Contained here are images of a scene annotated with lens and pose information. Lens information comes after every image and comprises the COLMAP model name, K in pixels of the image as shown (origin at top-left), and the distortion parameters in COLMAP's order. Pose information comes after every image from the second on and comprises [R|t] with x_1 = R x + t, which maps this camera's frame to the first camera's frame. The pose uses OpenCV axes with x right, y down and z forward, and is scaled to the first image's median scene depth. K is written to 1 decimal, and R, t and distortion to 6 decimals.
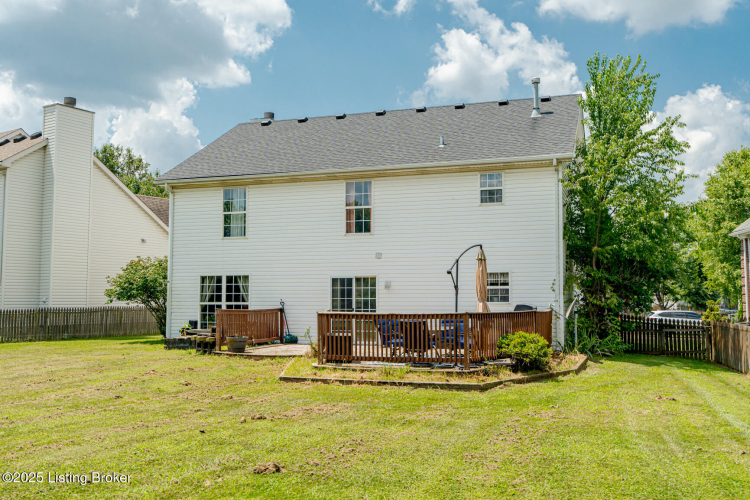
lens RADIAL K [[724.1, 0, 375.3], [0, 724.1, 244.4], [0, 0, 1]] dist [0.013751, 0.000000]
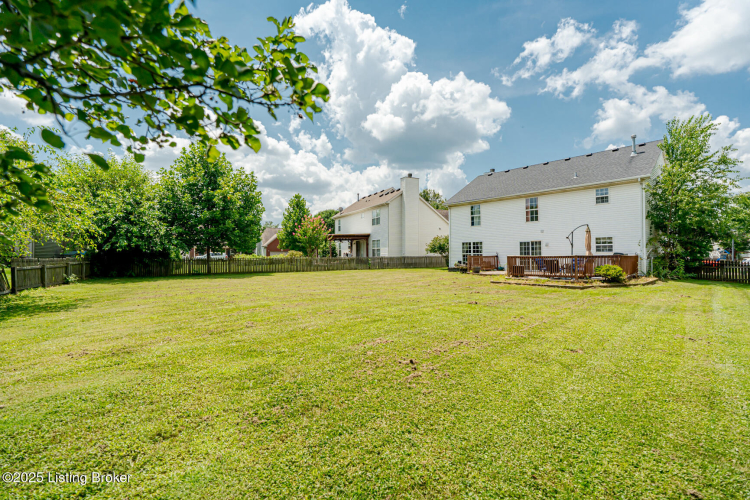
lens RADIAL K [[339.7, 0, 376.1], [0, 339.7, 249.8], [0, 0, 1]] dist [-0.004247, -0.000339]
pose [[0.875003, -0.013127, -0.483940, 0.057705], [0.043153, 0.997768, 0.050961, -0.002342], [0.482191, -0.065475, 0.873616, -0.135104]]
